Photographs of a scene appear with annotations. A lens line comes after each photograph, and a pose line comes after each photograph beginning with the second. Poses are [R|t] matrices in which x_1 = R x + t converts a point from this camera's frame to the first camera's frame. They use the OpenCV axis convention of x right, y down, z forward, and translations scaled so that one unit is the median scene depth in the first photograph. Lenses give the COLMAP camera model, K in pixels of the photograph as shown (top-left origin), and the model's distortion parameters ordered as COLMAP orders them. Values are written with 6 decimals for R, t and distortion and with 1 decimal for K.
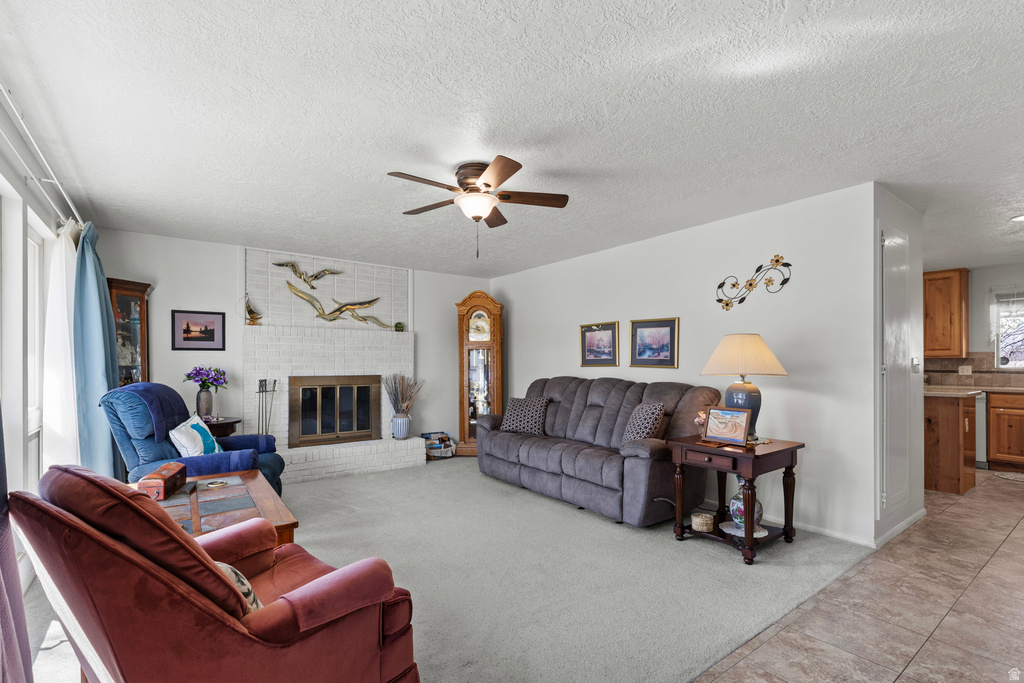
lens RADIAL K [[462.2, 0, 510.1], [0, 462.2, 362.6], [0, 0, 1]] dist [-0.001098, -0.000297]
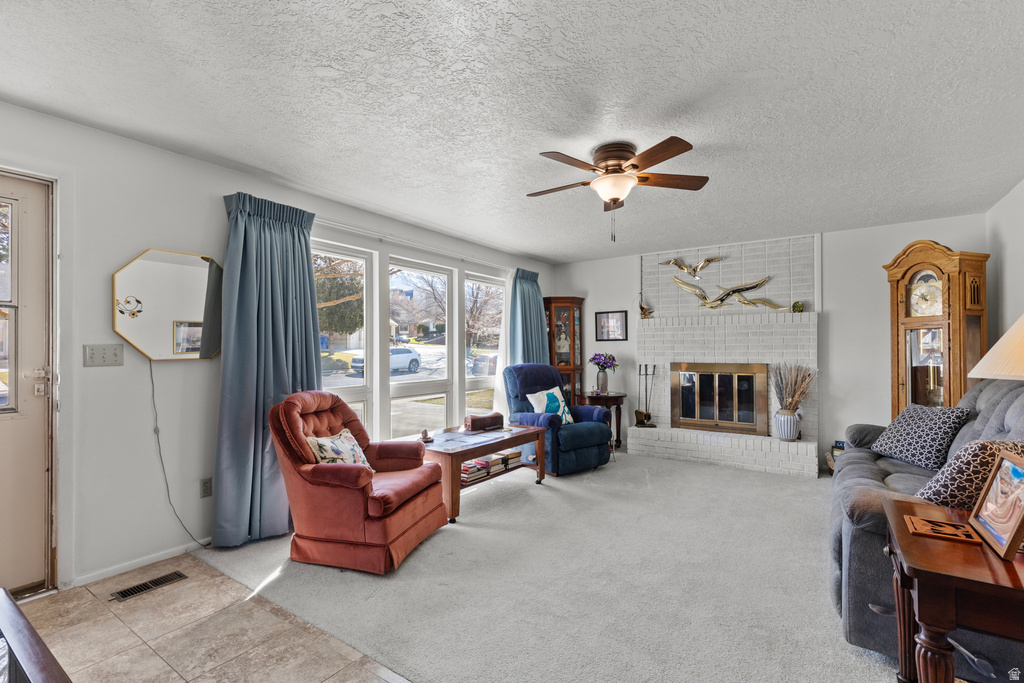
lens RADIAL K [[461.9, 0, 511.6], [0, 461.9, 348.1], [0, 0, 1]] dist [0.000344, 0.000006]
pose [[0.322767, -0.006334, -0.946457, 0.412489], [0.004163, 0.999977, -0.005273, -0.000430], [0.946469, -0.002238, 0.322786, 0.259876]]
